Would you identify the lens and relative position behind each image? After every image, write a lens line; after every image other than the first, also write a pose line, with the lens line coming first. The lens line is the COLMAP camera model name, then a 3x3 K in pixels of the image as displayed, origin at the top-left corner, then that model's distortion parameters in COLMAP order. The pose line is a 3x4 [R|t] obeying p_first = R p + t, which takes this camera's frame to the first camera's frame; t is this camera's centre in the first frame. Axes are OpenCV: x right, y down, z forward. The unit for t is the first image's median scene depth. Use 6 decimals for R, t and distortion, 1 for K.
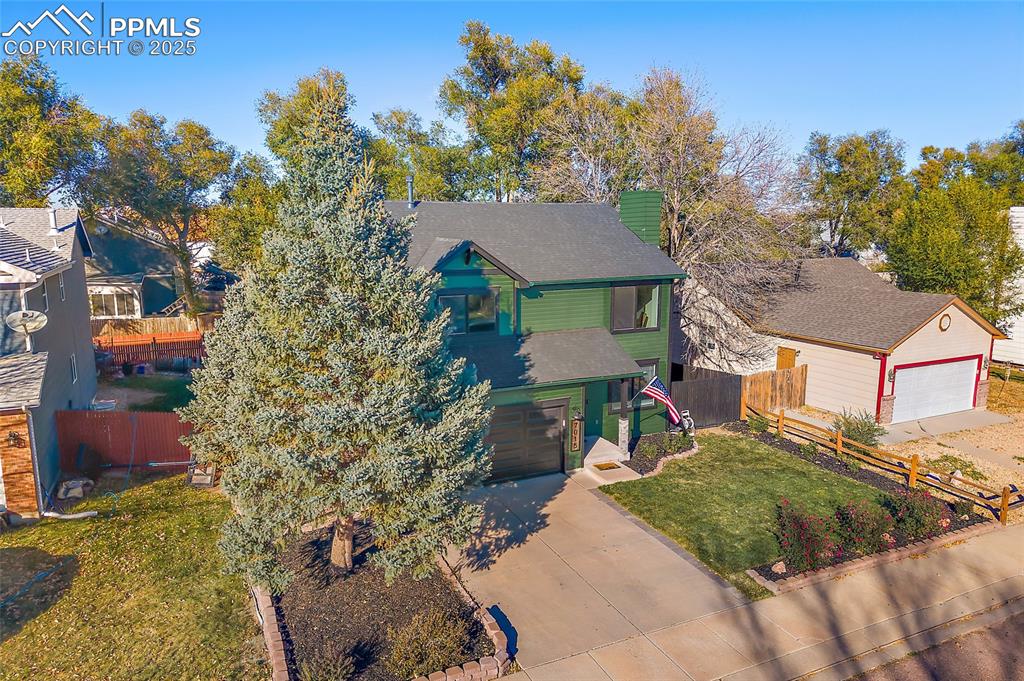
lens RADIAL K [[685.6, 0, 516.2], [0, 685.6, 337.4], [0, 0, 1]] dist [0.012649, 0.000733]
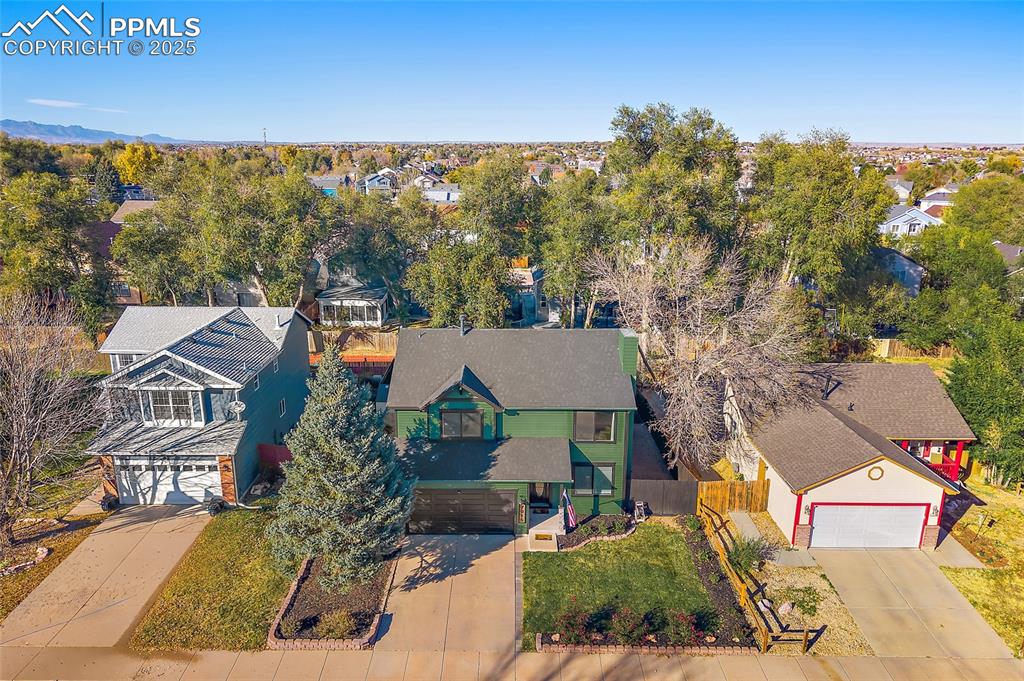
lens RADIAL K [[698.8, 0, 512.0], [0, 698.8, 340.5], [0, 0, 1]] dist [0.009176, 0.001149]
pose [[0.903906, 0.114558, -0.412106, 0.674772], [-0.077837, 0.991435, 0.104874, -0.405338], [0.420590, -0.062720, 0.905080, -0.391176]]
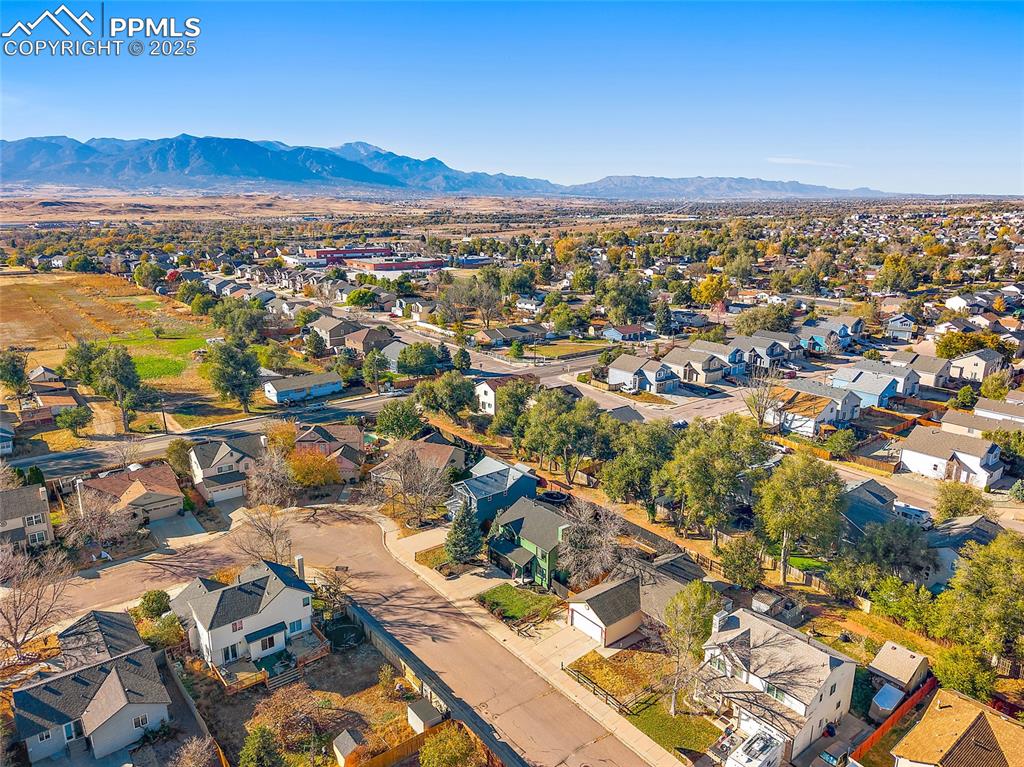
lens RADIAL K [[700.4, 0, 512.0], [0, 700.4, 383.5], [0, 0, 1]] dist [0.050929, -0.000992]
pose [[0.223786, 0.246885, -0.942851, 4.270306], [-0.178420, 0.961415, 0.209398, -2.078339], [0.958168, 0.121363, 0.259200, -0.378325]]
